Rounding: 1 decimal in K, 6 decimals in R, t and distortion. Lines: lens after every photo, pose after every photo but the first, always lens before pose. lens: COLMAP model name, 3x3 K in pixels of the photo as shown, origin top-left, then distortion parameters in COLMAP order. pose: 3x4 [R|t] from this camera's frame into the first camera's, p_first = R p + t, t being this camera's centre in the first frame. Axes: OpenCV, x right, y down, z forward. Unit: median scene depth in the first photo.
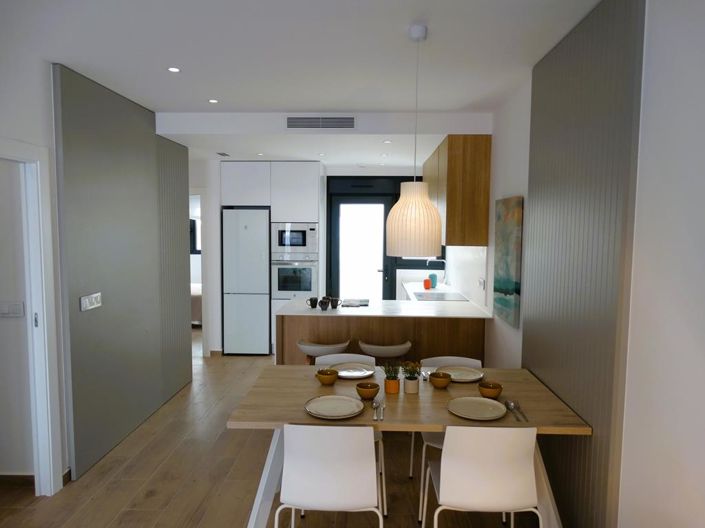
lens RADIAL K [[500.2, 0, 352.5], [0, 500.2, 264.0], [0, 0, 1]] dist [0.000005, 0.001306]
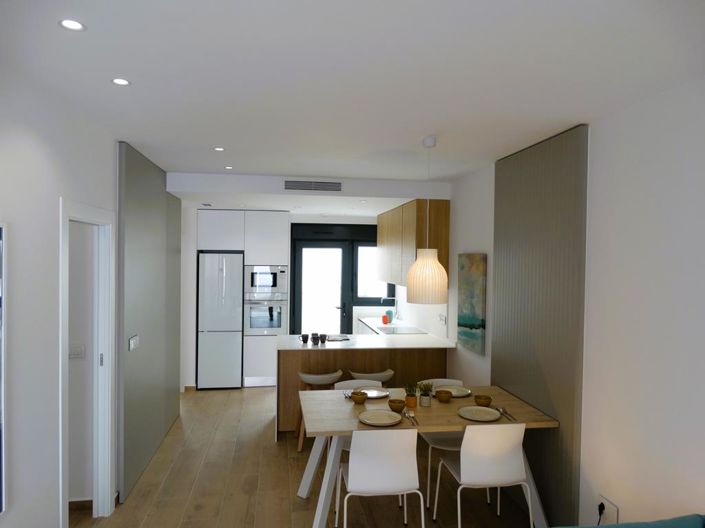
lens RADIAL K [[500.2, 0, 352.5], [0, 500.2, 264.0], [0, 0, 1]] dist [0.000005, 0.001306]
pose [[0.983616, 0.003307, 0.180244, -0.185481], [0.008297, 0.997942, -0.063590, -0.020950], [-0.180083, 0.064043, 0.981564, -0.172346]]
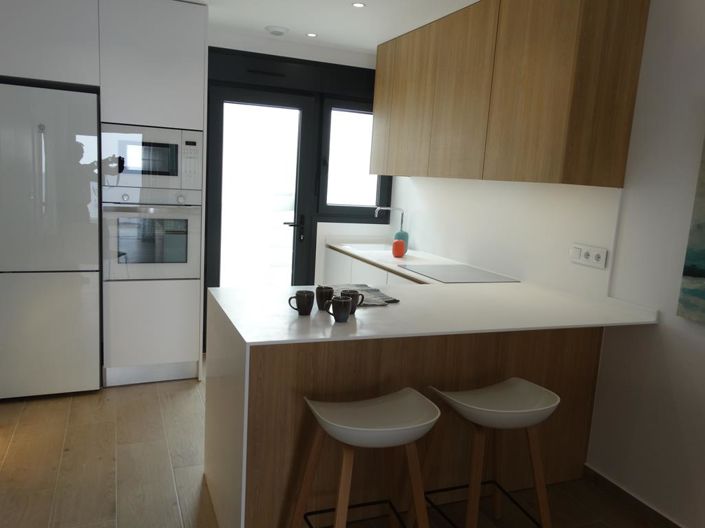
lens RADIAL K [[570.2, 0, 372.2], [0, 570.2, 264.9], [0, 0, 1]] dist [-0.004216, -0.001383]
pose [[0.897897, -0.021808, 0.439665, -0.251177], [-0.020097, 0.995700, 0.090430, -0.002815], [-0.439746, -0.090033, 0.893598, 0.564439]]
